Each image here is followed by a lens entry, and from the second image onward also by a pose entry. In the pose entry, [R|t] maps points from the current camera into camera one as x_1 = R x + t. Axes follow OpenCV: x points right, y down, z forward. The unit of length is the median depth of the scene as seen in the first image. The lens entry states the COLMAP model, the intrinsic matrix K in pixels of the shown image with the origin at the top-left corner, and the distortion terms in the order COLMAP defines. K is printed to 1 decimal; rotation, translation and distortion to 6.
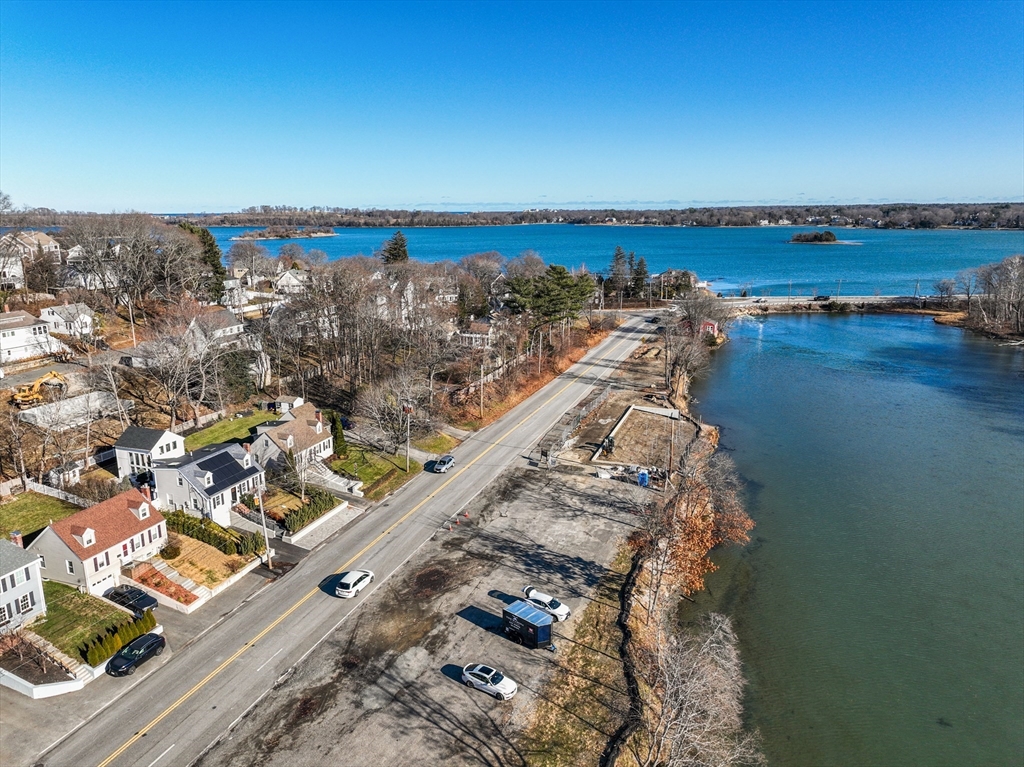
lens RADIAL K [[715.2, 0, 512.0], [0, 715.2, 383.5], [0, 0, 1]] dist [0.008669, 0.002796]
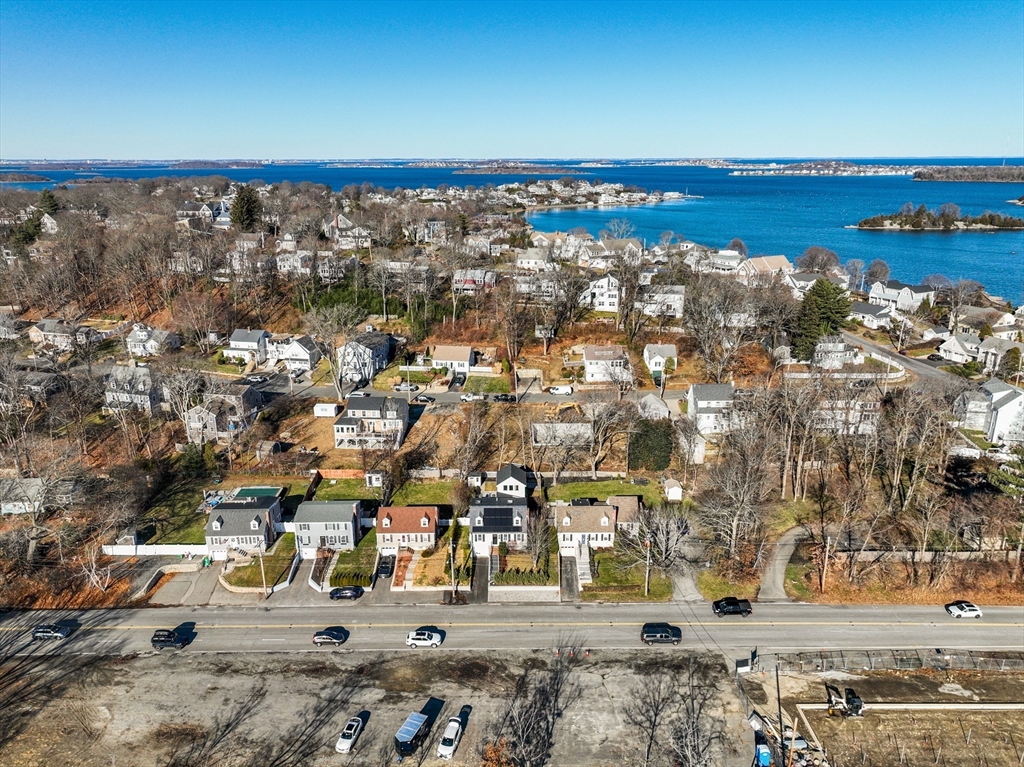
lens RADIAL K [[731.4, 0, 512.0], [0, 731.4, 383.5], [0, 0, 1]] dist [0.007285, -0.001184]
pose [[0.349763, 0.279395, -0.894206, 0.867960], [-0.219581, 0.952354, 0.211676, -0.470694], [0.910741, 0.122314, 0.394448, 0.434722]]
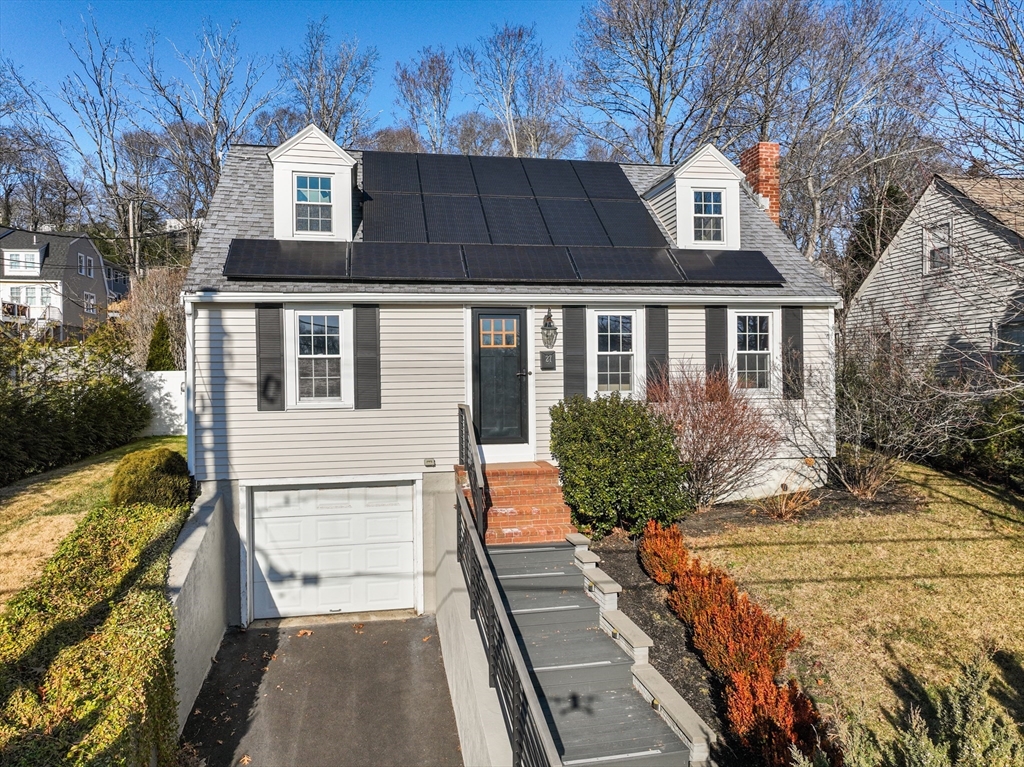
lens RADIAL K [[738.9, 0, 512.0], [0, 738.9, 383.5], [0, 0, 1]] dist [0.006658, 0.003775]
pose [[0.515778, 0.000523, -0.856722, -0.287941], [-0.189128, 0.975398, -0.113266, 0.177214], [0.835586, 0.220450, 0.503188, 0.972001]]
